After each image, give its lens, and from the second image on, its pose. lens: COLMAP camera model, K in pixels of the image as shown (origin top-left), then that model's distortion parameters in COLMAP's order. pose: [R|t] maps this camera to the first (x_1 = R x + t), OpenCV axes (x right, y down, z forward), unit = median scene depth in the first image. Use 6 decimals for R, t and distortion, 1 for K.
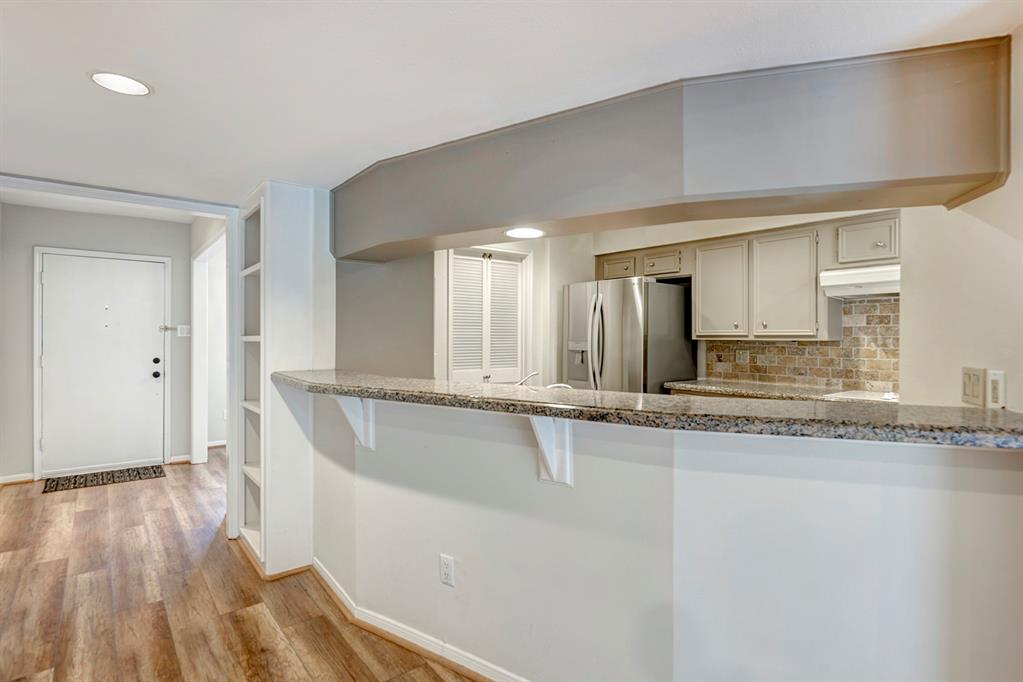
lens RADIAL K [[525.2, 0, 511.5], [0, 525.2, 341.0], [0, 0, 1]] dist [0.002449, 0.000673]
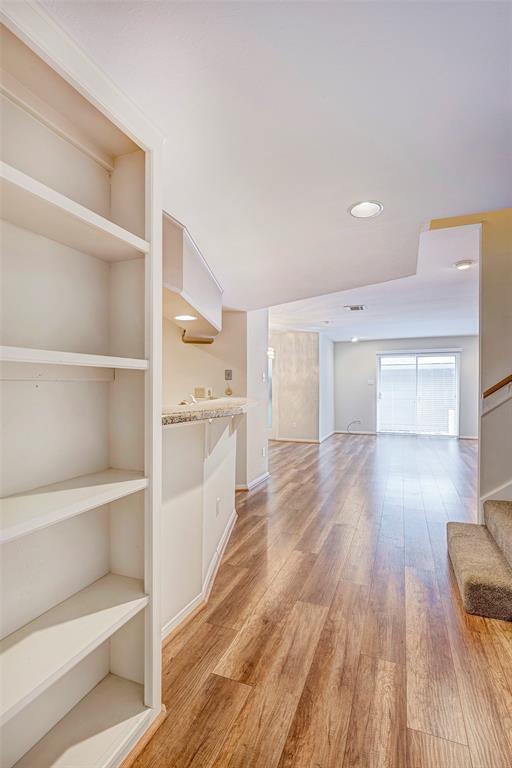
lens RADIAL K [[375.5, 0, 254.8], [0, 375.5, 386.8], [0, 0, 1]] dist [-0.002284, -0.000421]
pose [[-0.507198, 0.000708, 0.861829, -1.103287], [0.005161, 0.999984, 0.002216, 0.024104], [-0.861814, 0.005572, -0.507193, 1.323841]]
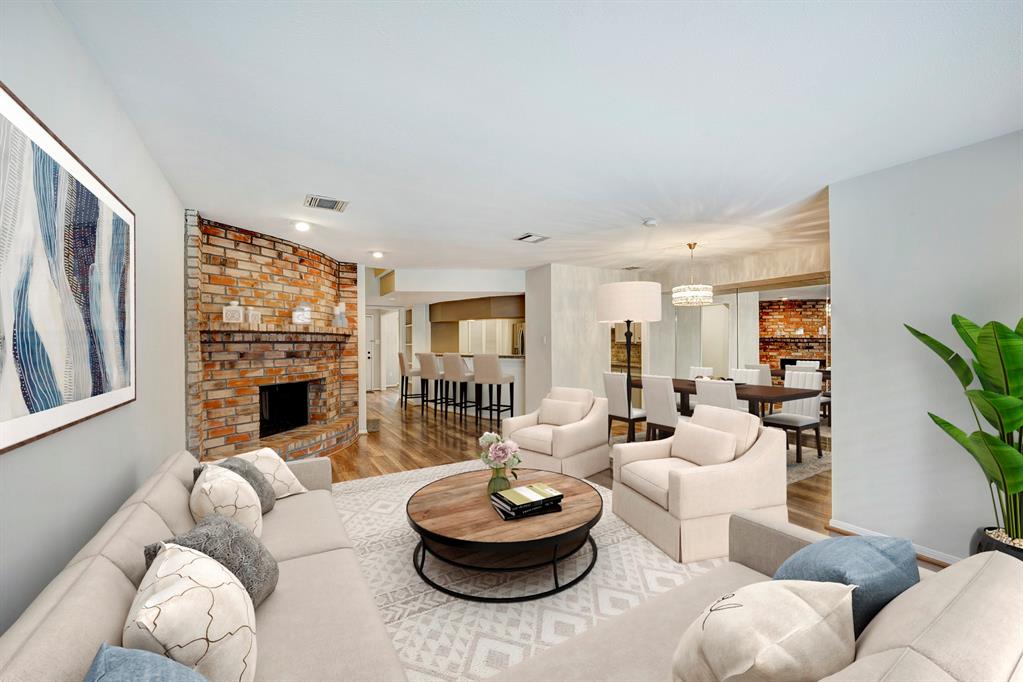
lens RADIAL K [[396.5, 0, 511.5], [0, 396.5, 341.0], [0, 0, 1]] dist [0.000291, 0.000022]
pose [[0.991420, -0.004720, -0.130630, 0.742795], [0.003070, 0.999913, -0.012836, 0.012112], [0.130679, 0.012325, 0.991348, -2.131242]]
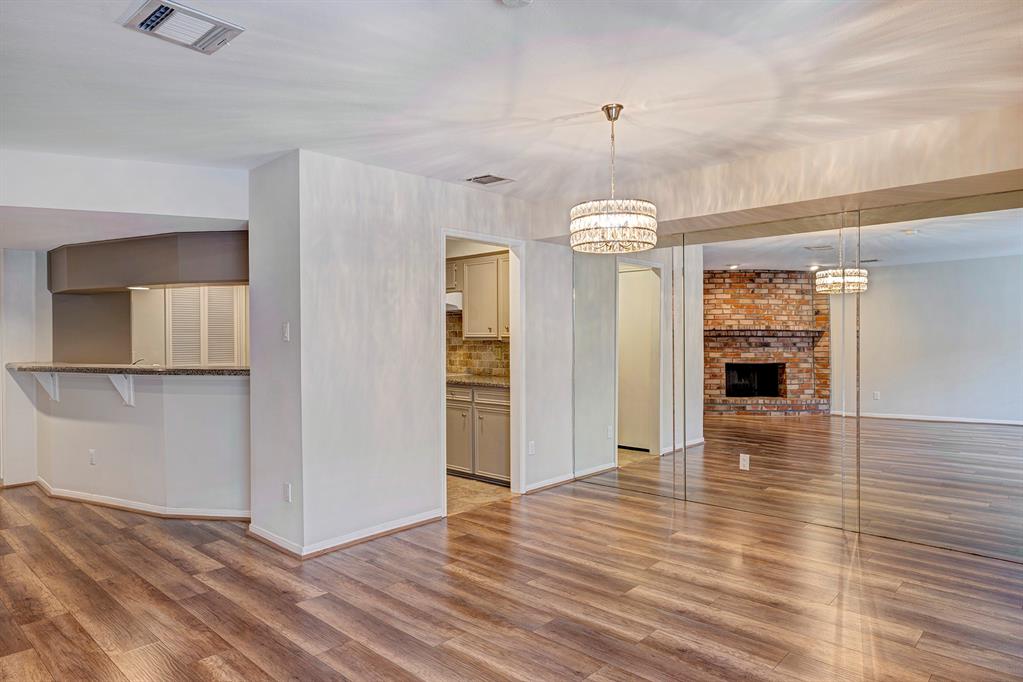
lens RADIAL K [[620.8, 0, 506.4], [0, 620.8, 342.3], [0, 0, 1]] dist [-0.000675, -0.000126]
pose [[0.987109, -0.007957, 0.159853, 0.924721], [0.008100, 0.999967, -0.000242, 0.007214], [-0.159846, 0.001534, 0.987141, -1.388091]]
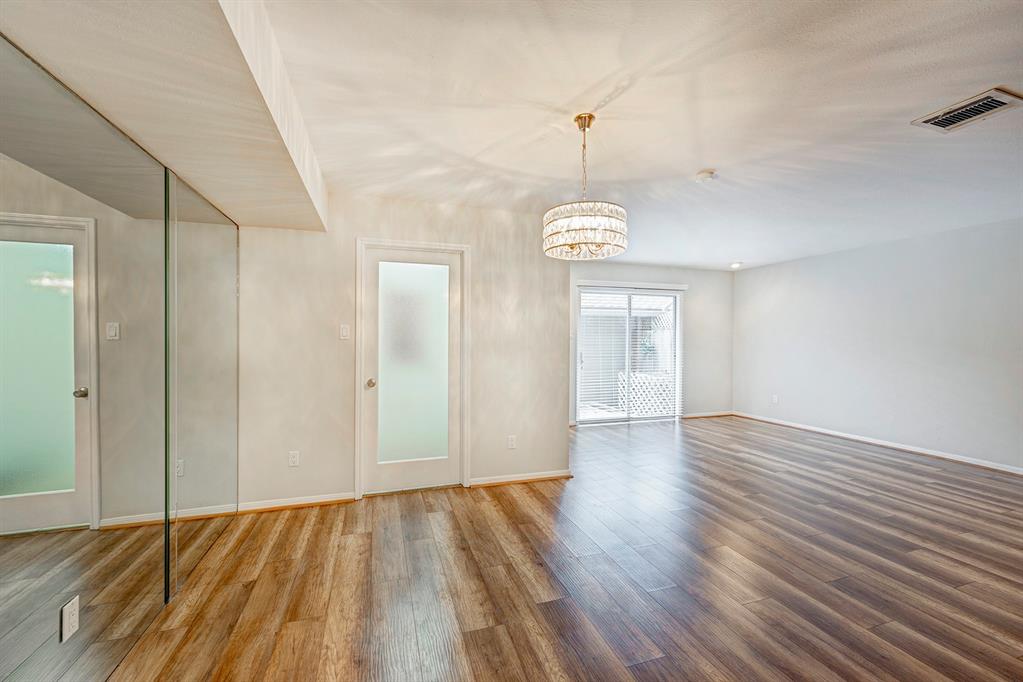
lens RADIAL K [[408.9, 0, 505.0], [0, 408.9, 336.2], [0, 0, 1]] dist [-0.024173, 0.010633]
pose [[-0.938704, -0.003221, 0.344710, 1.198734], [-0.002206, 0.999992, 0.003337, -0.007169], [-0.344718, 0.002372, -0.938703, 0.671989]]
